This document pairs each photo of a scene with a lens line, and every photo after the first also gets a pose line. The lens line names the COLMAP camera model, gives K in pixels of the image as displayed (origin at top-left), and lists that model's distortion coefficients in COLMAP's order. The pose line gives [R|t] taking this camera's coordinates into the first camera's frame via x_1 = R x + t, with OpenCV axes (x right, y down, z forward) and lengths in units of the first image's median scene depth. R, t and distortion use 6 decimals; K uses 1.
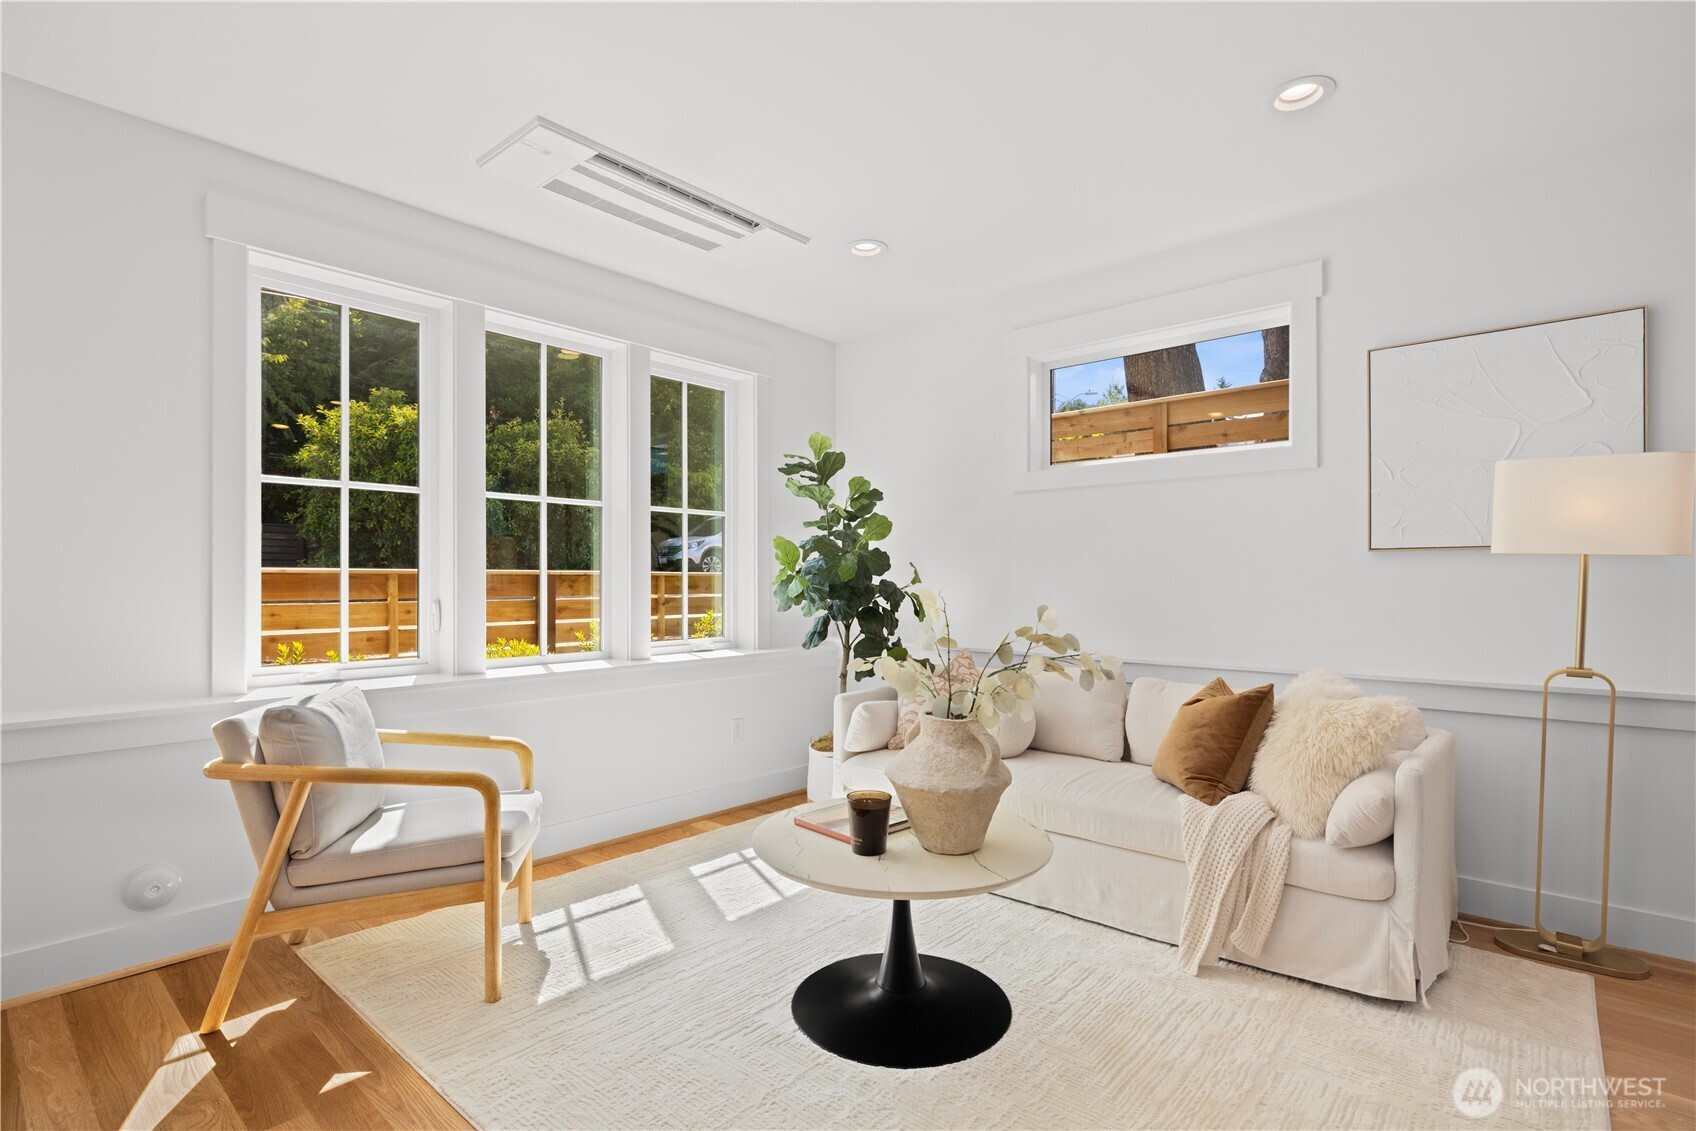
lens RADIAL K [[818.9, 0, 851.3], [0, 818.9, 581.1], [0, 0, 1]] dist [-0.000448, -0.000413]
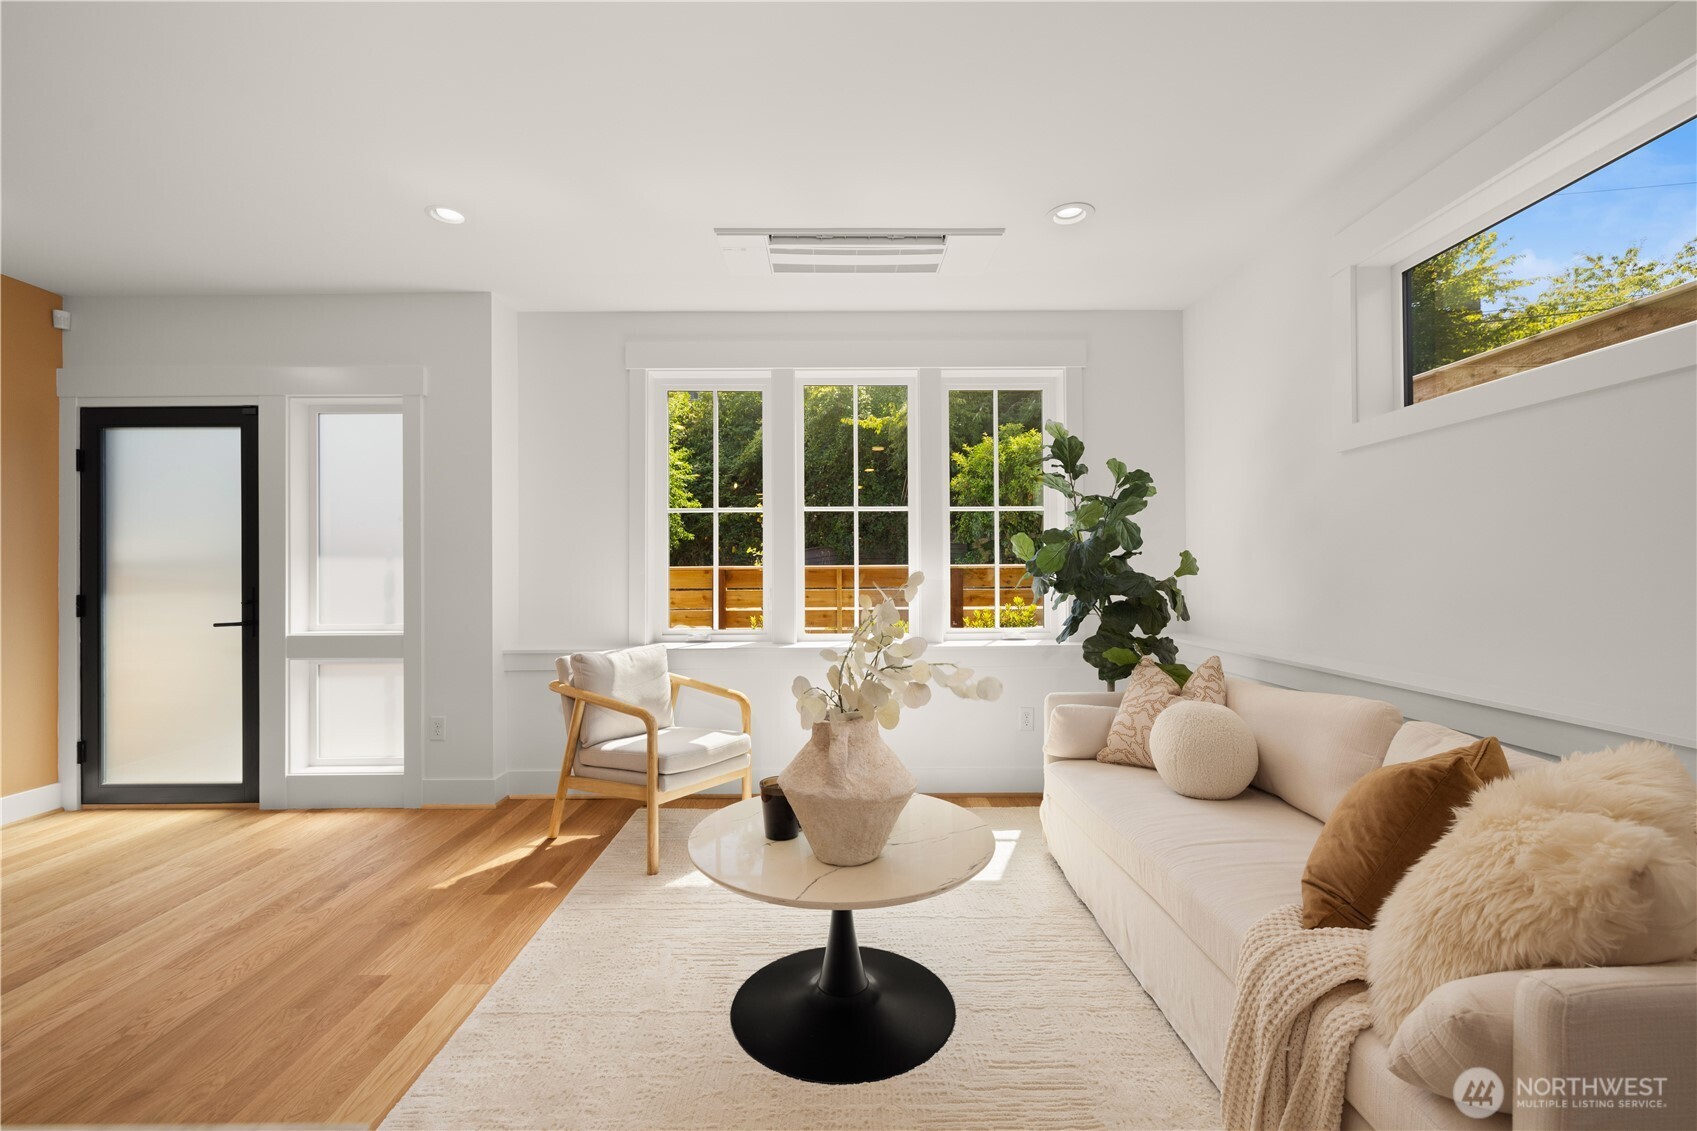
lens RADIAL K [[718.9, 0, 857.4], [0, 718.9, 565.8], [0, 0, 1]] dist [0.001015, -0.000811]
pose [[0.665212, -0.011966, -0.746559, 0.477688], [0.004664, 0.999919, -0.011872, -0.000092], [0.746640, 0.004416, 0.665213, 0.290404]]
